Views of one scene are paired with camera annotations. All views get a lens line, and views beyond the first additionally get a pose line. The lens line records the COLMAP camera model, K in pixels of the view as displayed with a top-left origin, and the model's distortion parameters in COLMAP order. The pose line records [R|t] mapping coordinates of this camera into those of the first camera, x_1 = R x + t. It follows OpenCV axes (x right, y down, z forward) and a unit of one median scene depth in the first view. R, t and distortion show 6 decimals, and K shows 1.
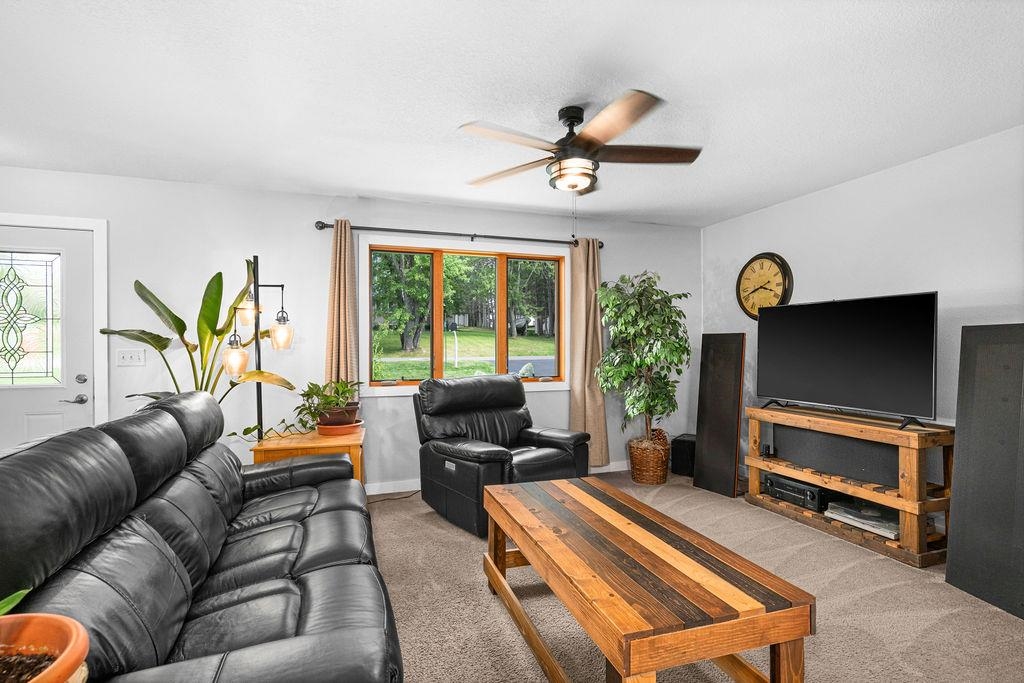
lens RADIAL K [[505.4, 0, 512.0], [0, 505.4, 341.5], [0, 0, 1]] dist [0.007019, 0.000360]
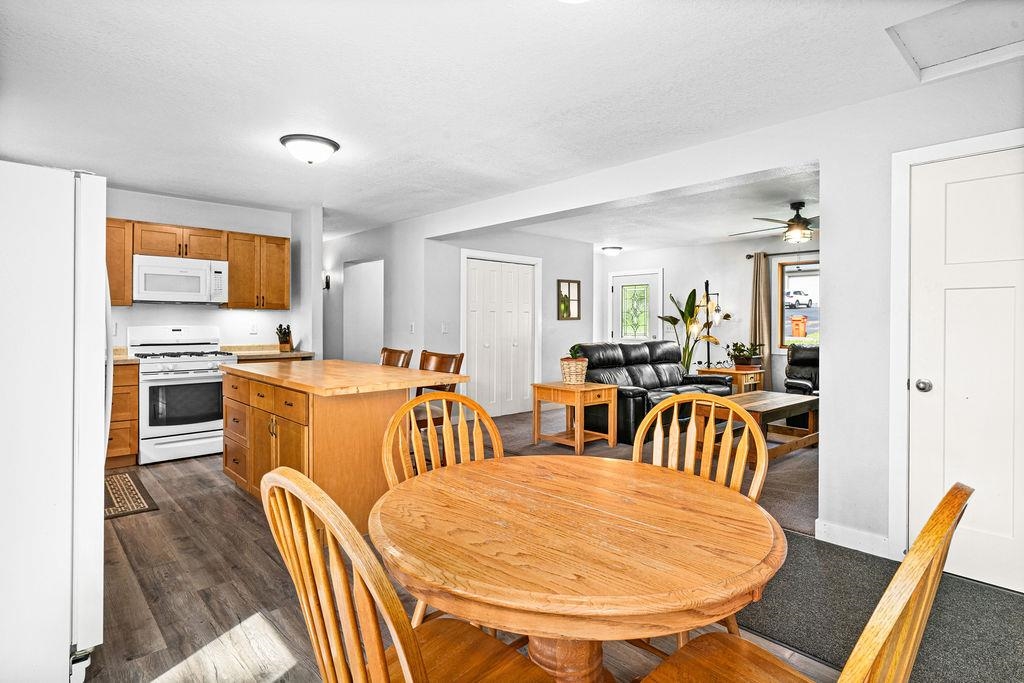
lens RADIAL K [[521.9, 0, 513.6], [0, 521.9, 321.8], [0, 0, 1]] dist [0.000130, 0.000000]
pose [[0.417524, 0.003731, -0.908658, 1.107705], [-0.000154, 0.999992, 0.004036, -0.006461], [0.908666, -0.001546, 0.417521, -0.614774]]
